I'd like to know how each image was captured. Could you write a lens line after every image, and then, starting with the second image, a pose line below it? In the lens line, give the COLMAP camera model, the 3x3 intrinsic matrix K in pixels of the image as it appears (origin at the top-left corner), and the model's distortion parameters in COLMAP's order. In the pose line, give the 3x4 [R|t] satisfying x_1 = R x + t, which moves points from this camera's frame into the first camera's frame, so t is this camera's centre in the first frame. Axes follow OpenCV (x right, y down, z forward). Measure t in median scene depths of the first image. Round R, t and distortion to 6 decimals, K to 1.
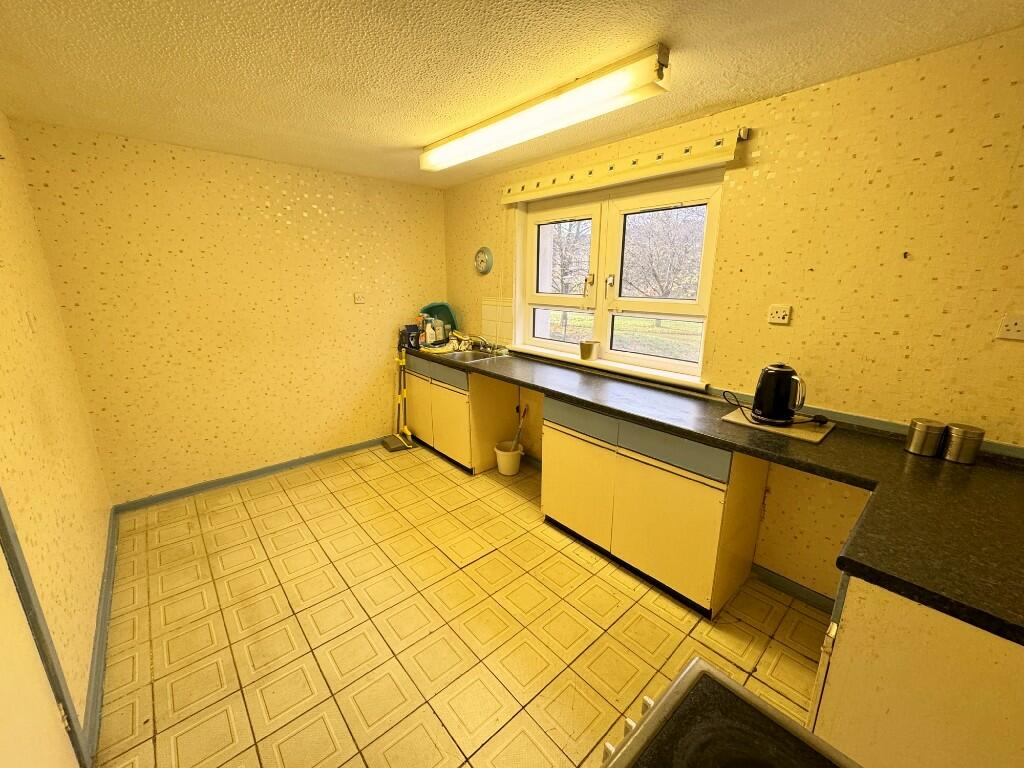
lens RADIAL K [[405.6, 0, 512.0], [0, 405.6, 384.0], [0, 0, 1]] dist [0.001536, 0.000124]
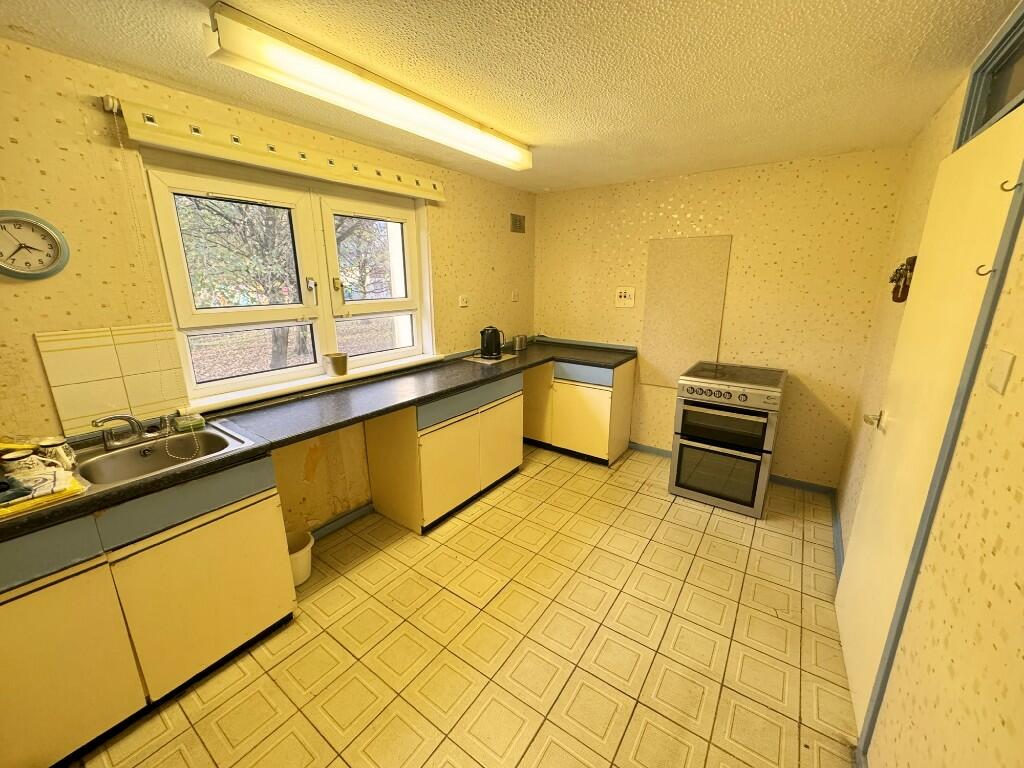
lens RADIAL K [[405.6, 0, 512.0], [0, 405.6, 384.0], [0, 0, 1]] dist [0.001536, 0.000124]
pose [[-0.226358, -0.250371, 0.941316, -0.905141], [0.250446, 0.918949, 0.304647, -0.268347], [-0.941296, 0.304708, -0.145307, 0.971809]]
